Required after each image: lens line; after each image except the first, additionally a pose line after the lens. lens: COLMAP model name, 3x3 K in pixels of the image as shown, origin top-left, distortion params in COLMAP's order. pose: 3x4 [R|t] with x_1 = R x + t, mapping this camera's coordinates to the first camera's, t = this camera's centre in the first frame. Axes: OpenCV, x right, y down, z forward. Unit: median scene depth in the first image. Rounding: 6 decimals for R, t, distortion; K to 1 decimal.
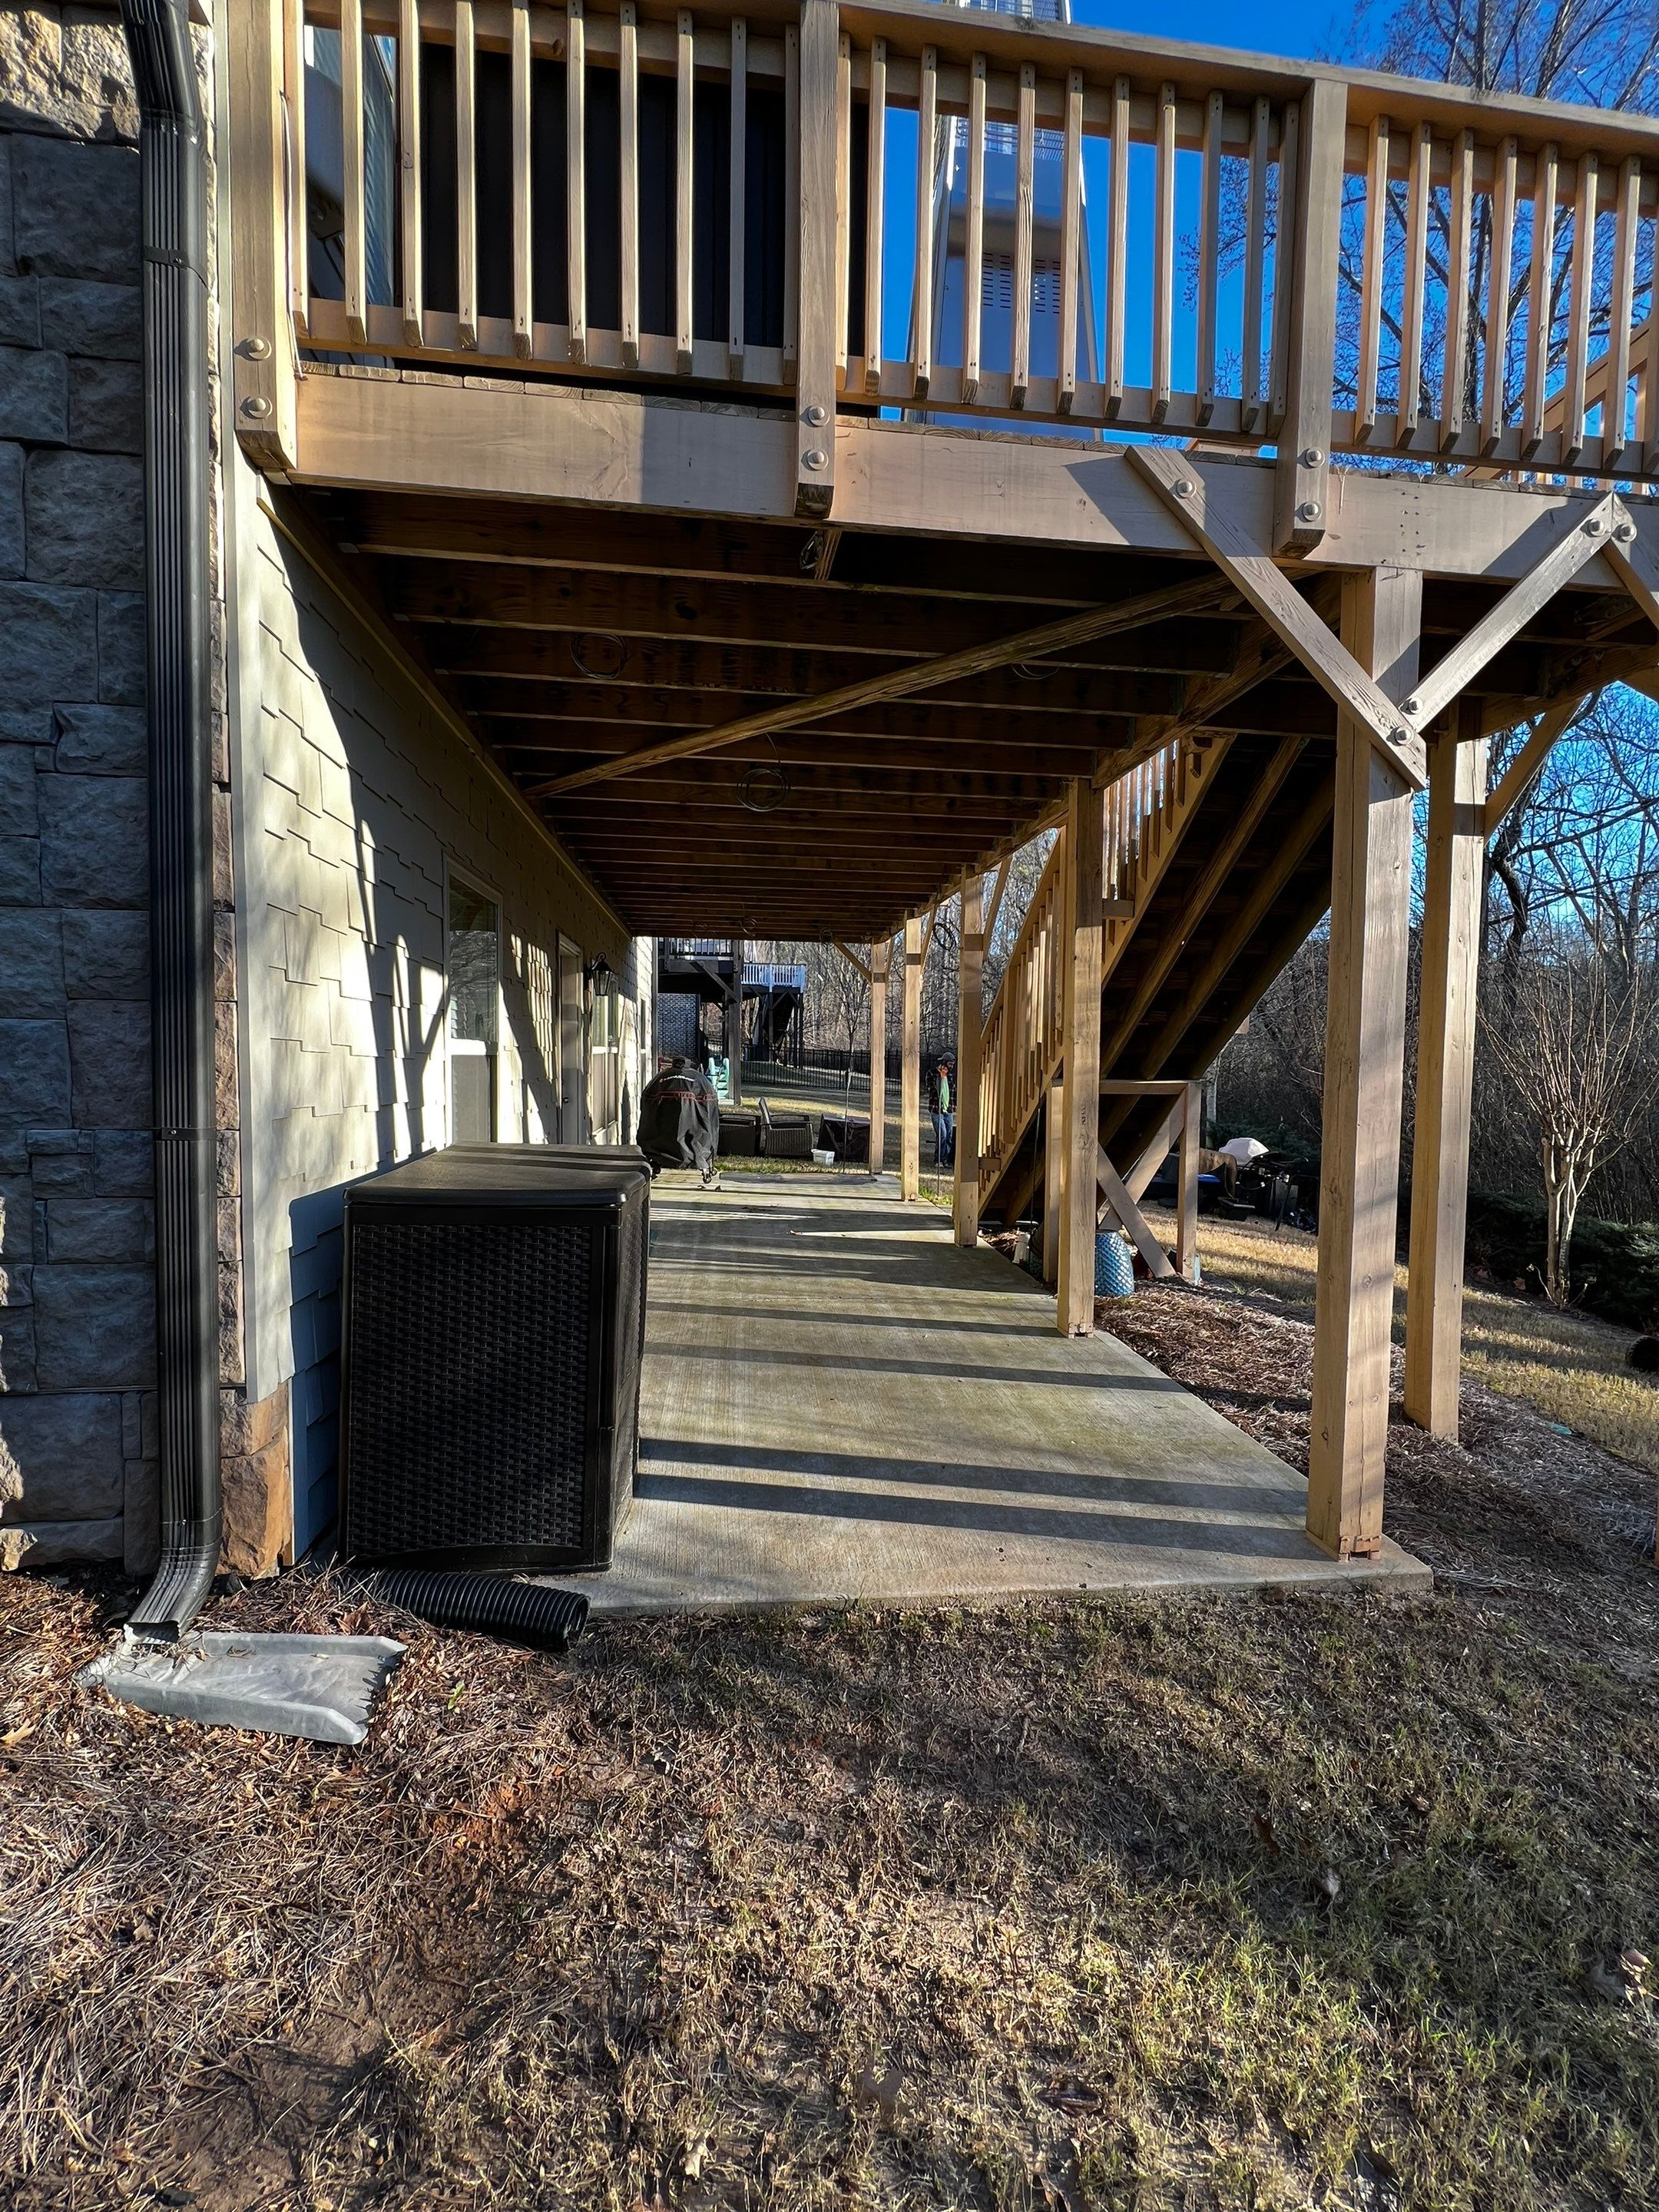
lens RADIAL K [[891.8, 0, 829.2], [0, 891.8, 1102.1], [0, 0, 1]] dist [0.017679, -0.019518]
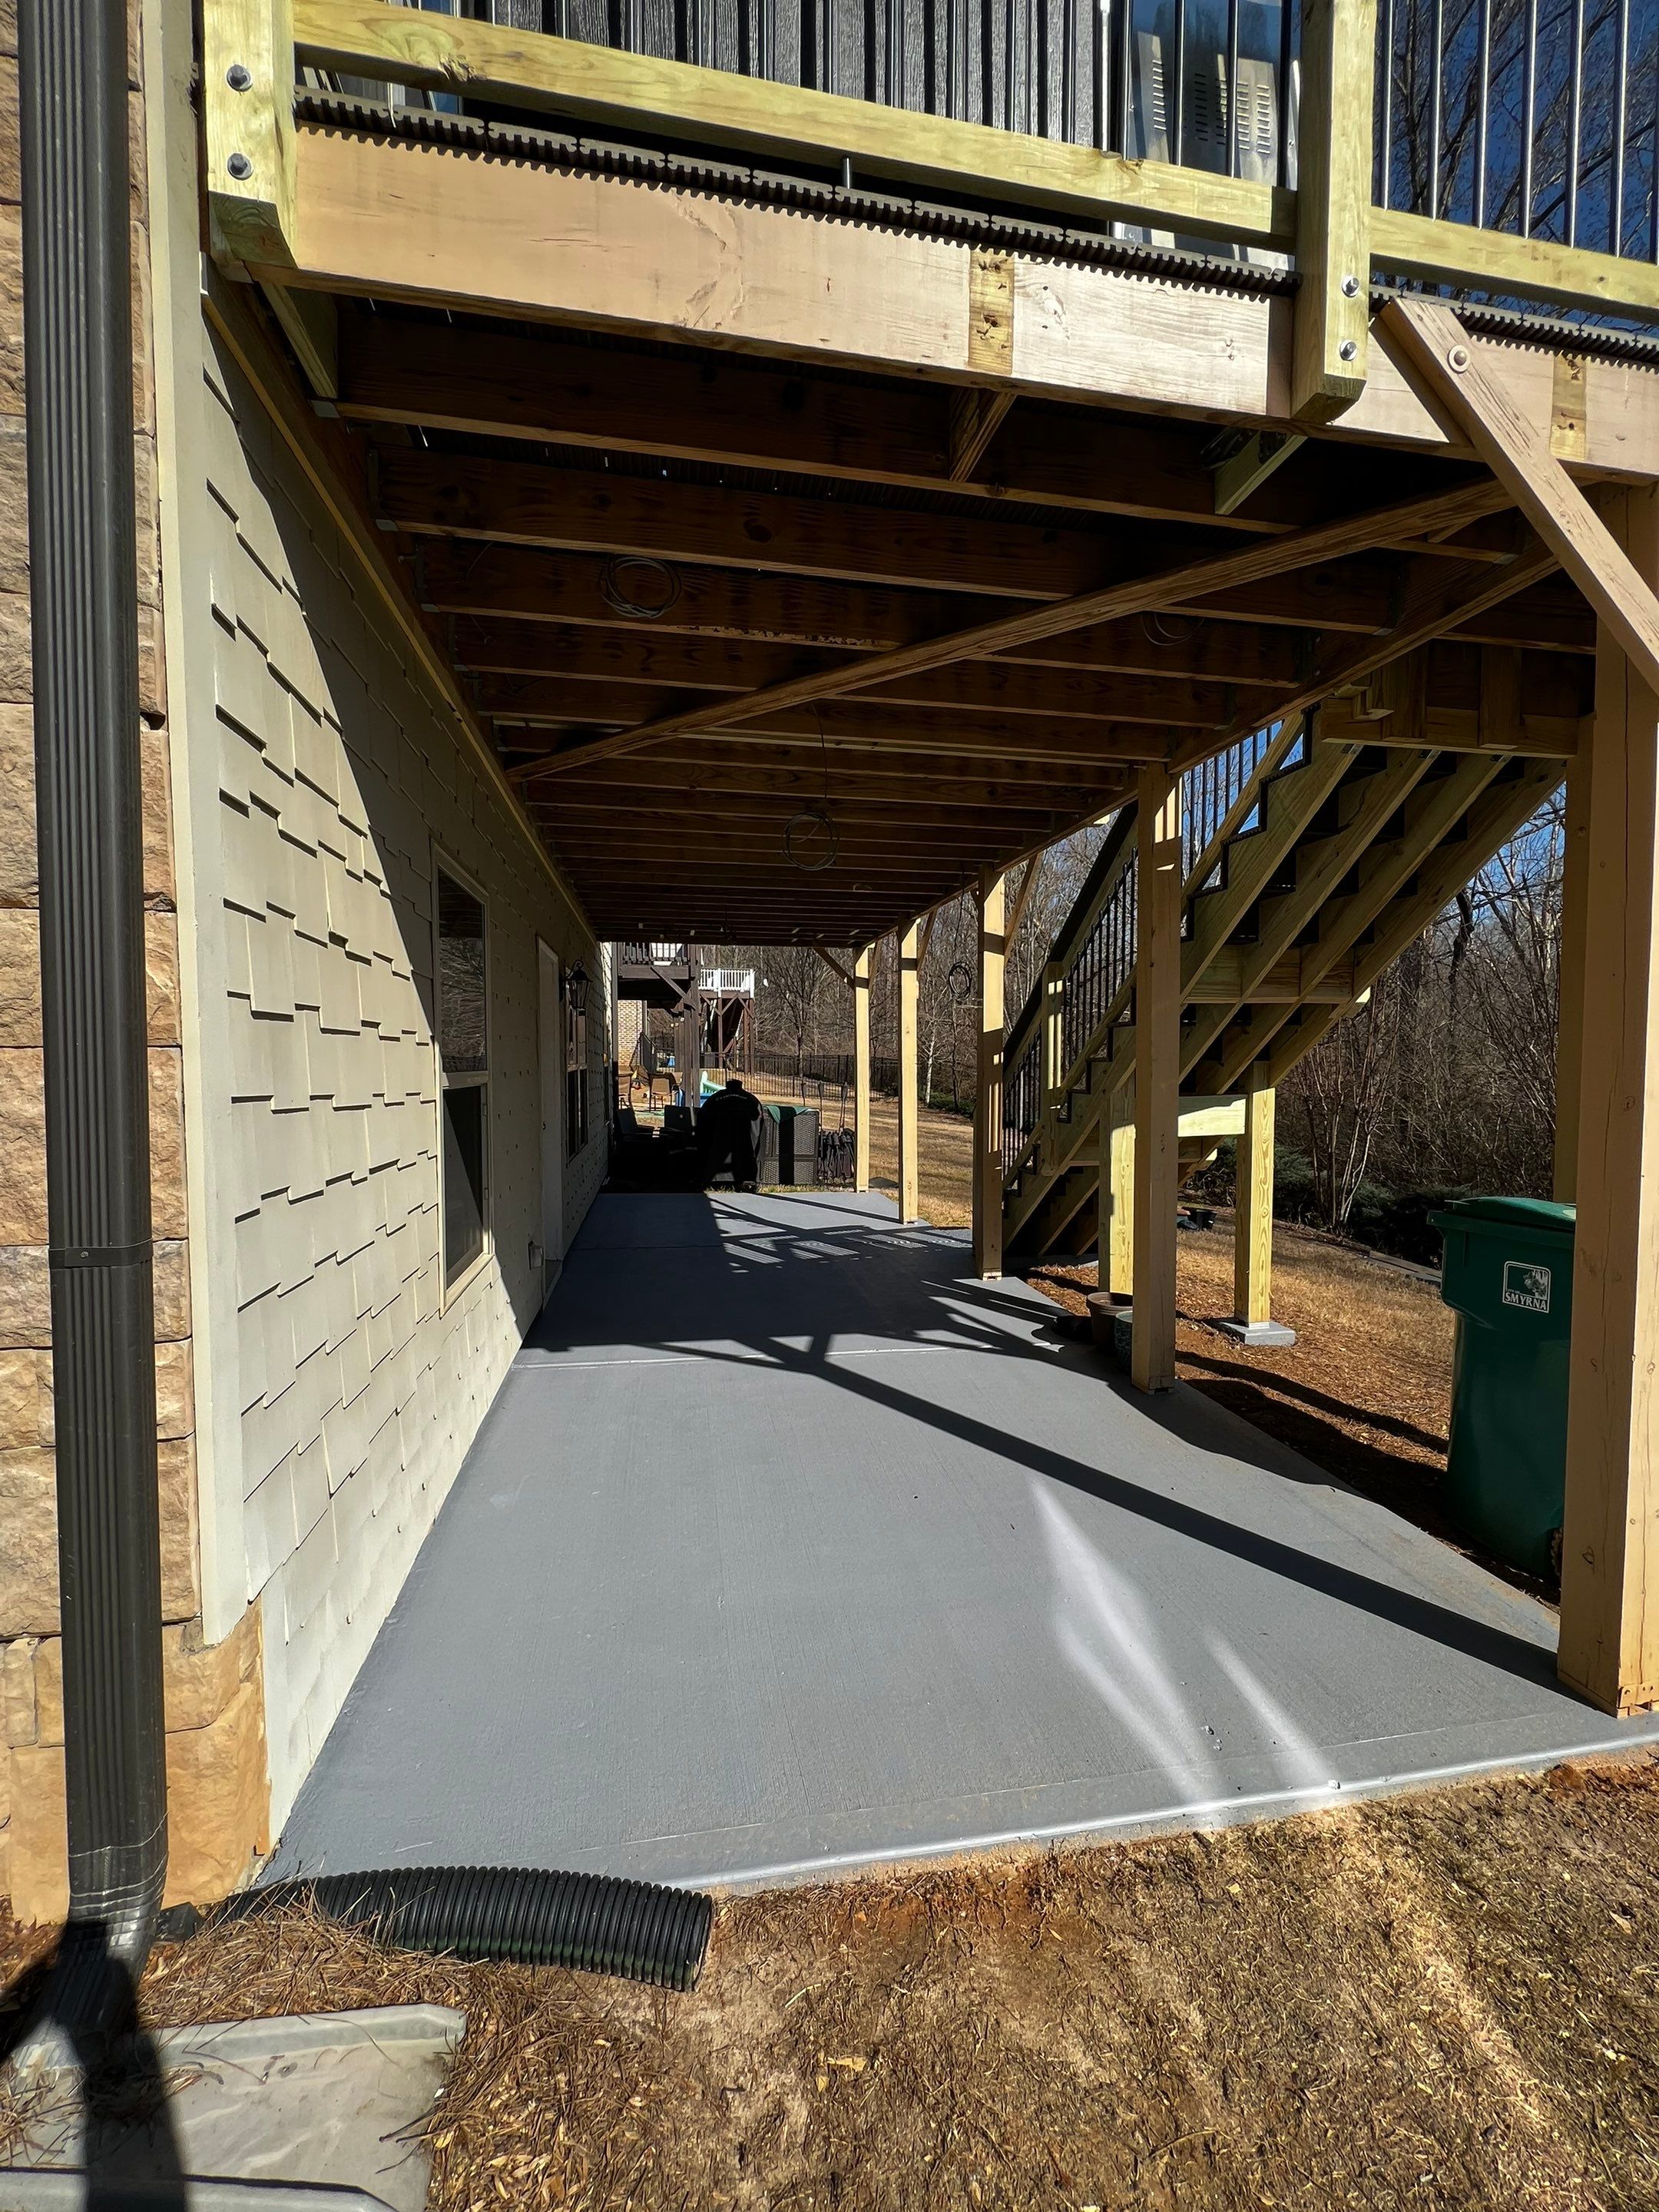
lens RADIAL K [[913.6, 0, 829.5], [0, 913.6, 1106.0], [0, 0, 1]] dist [0.000680, -0.000085]
pose [[0.998248, -0.011257, 0.058081, -0.121544], [0.011473, 0.999928, -0.003380, -0.032638], [-0.058038, 0.004041, 0.998306, 0.162133]]
